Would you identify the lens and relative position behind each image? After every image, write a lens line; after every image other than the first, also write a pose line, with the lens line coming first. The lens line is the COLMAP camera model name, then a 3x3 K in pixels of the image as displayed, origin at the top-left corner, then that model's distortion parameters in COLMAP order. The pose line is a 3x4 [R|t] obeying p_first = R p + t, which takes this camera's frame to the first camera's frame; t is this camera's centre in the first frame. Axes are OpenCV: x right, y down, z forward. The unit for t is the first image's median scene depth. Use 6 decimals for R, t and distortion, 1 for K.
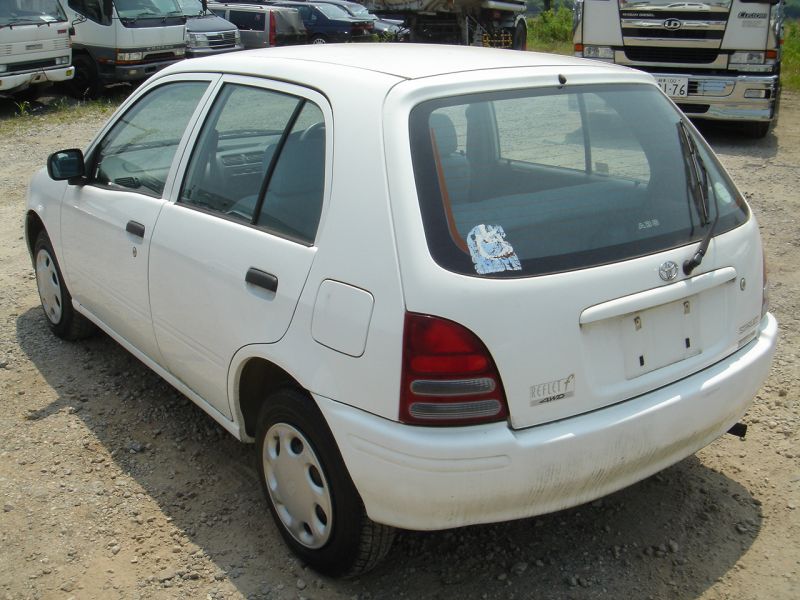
lens RADIAL K [[896.3, 0, 398.3], [0, 896.3, 302.0], [0, 0, 1]] dist [-0.100879, 0.000000]
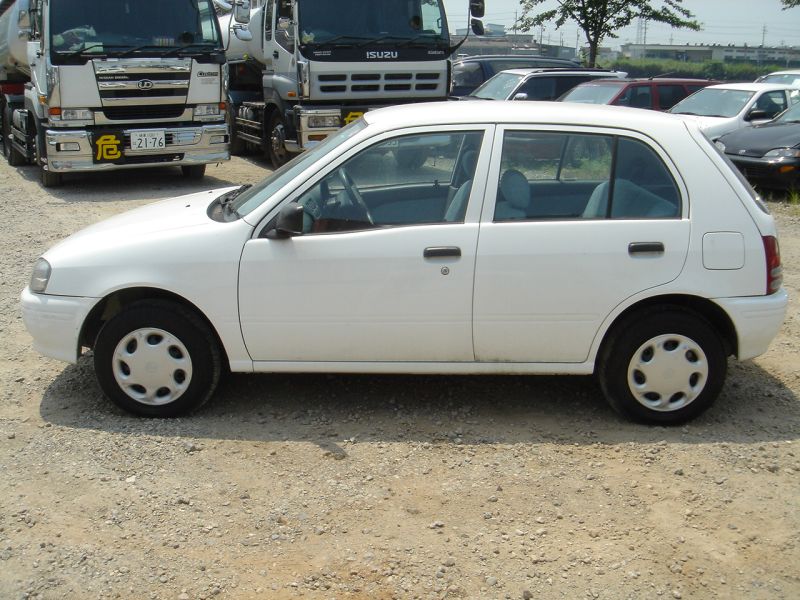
lens RADIAL K [[896.3, 0, 395.9], [0, 896.3, 305.2], [0, 0, 1]] dist [-0.100879, 0.000000]
pose [[0.616452, -0.202884, 0.760806, -0.400727], [0.248070, 0.967070, 0.056886, -0.030630], [-0.747294, 0.153666, 0.646482, 0.080962]]
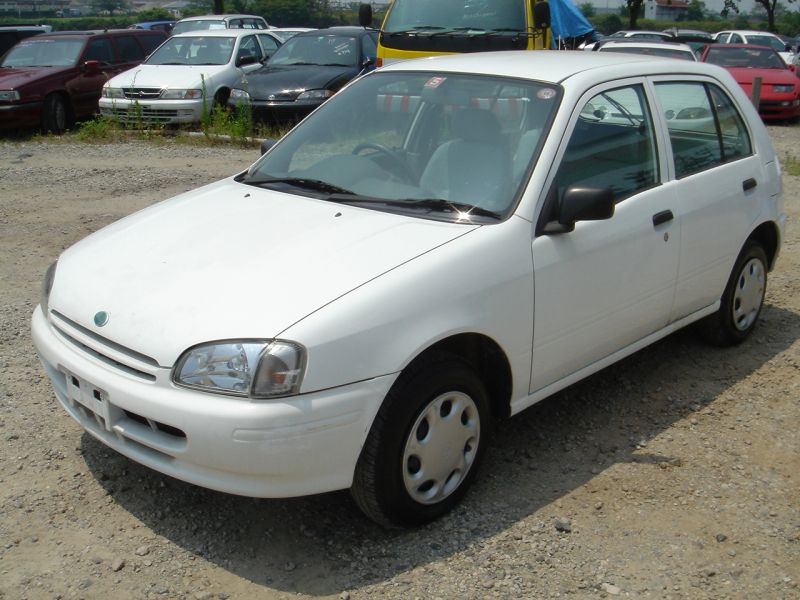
lens RADIAL K [[896.3, 0, 400.0], [0, 896.3, 293.2], [0, 0, 1]] dist [-0.100879, 0.000000]
pose [[-0.168987, -0.291441, 0.941544, -0.415299], [0.309162, 0.891397, 0.331407, -0.148140], [-0.935875, 0.347093, -0.060532, 0.440281]]
